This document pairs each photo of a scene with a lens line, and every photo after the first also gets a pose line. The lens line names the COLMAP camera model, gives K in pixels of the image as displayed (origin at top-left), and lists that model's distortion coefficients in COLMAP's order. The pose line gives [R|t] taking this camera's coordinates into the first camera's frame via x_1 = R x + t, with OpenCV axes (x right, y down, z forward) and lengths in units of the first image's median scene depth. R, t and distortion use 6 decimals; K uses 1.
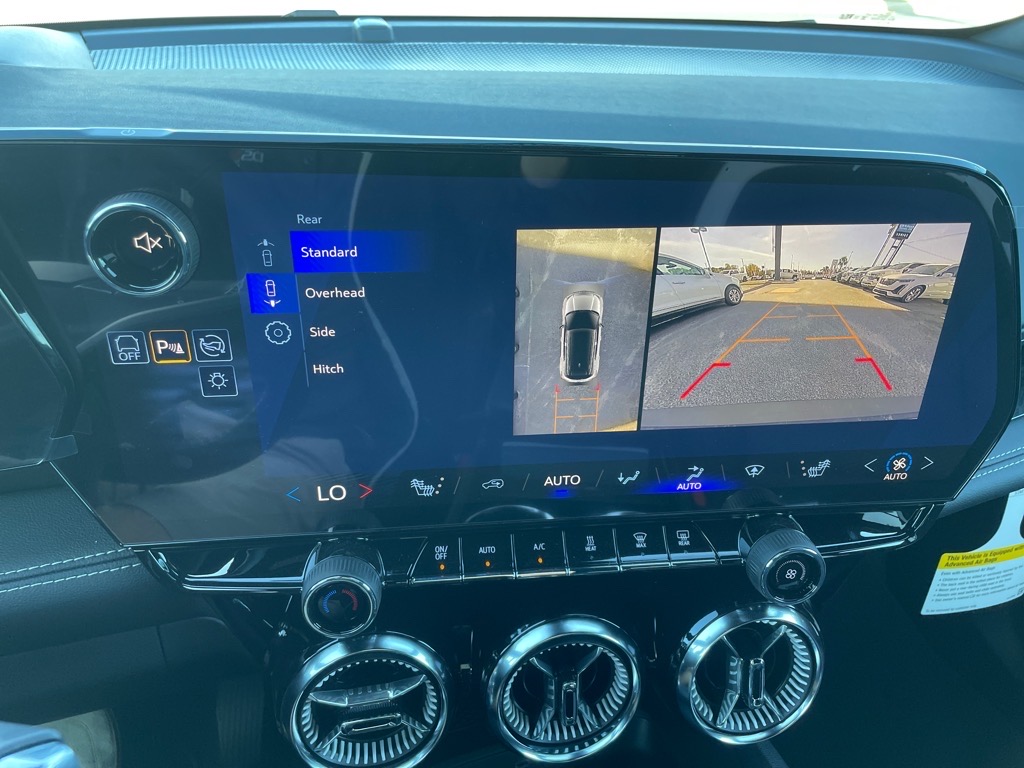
lens RADIAL K [[752.9, 0, 512.0], [0, 752.9, 384.0], [0, 0, 1]] dist [0.034135, -0.089922]
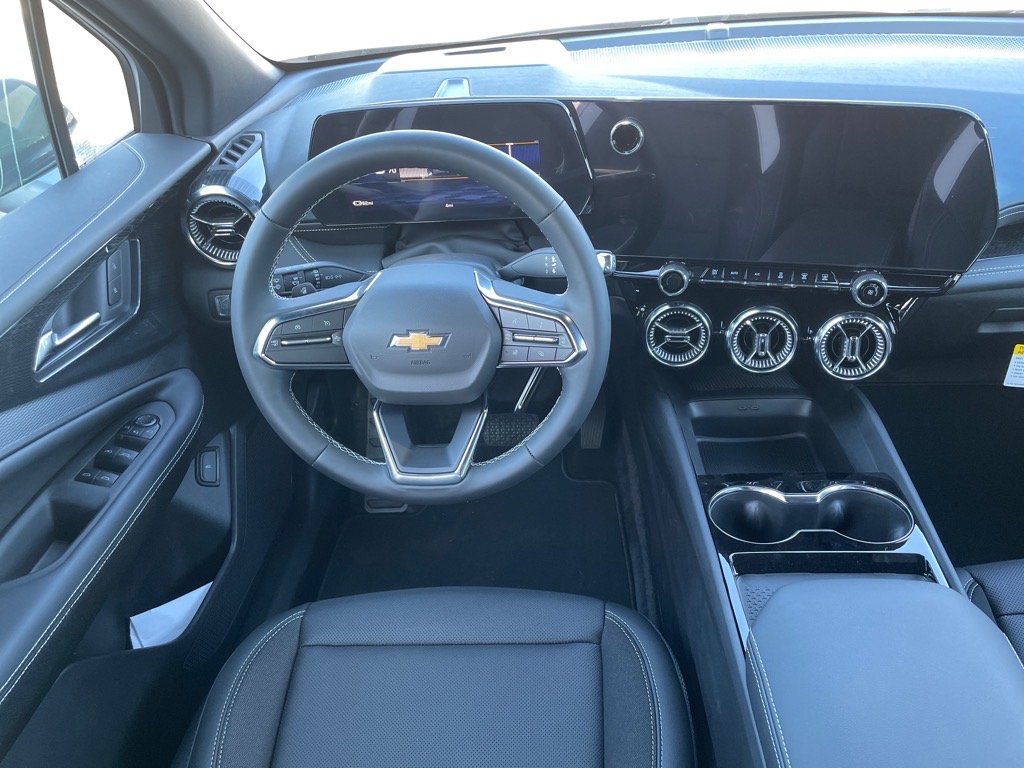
lens RADIAL K [[752.9, 0, 512.0], [0, 752.9, 384.0], [0, 0, 1]] dist [0.034135, -0.089922]
pose [[0.915396, 0.132798, -0.380020, 0.263730], [-0.111153, 0.990702, 0.078454, 0.435231], [0.386904, -0.029576, 0.921645, -1.418526]]
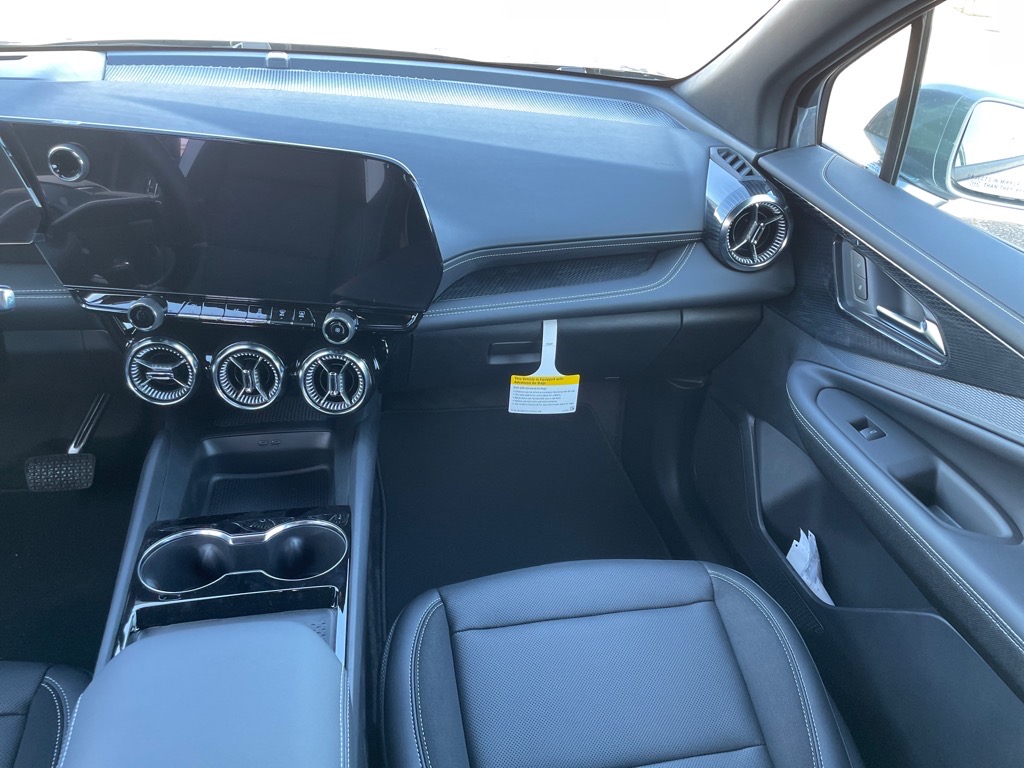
lens RADIAL K [[745.5, 0, 548.4], [0, 745.5, 384.6], [0, 0, 1]] dist [0.042465, -0.092162]
pose [[0.992771, 0.105084, -0.057996, 1.092635], [-0.103918, 0.994325, 0.022771, 0.278816], [0.060060, -0.016580, 0.998057, -1.195420]]
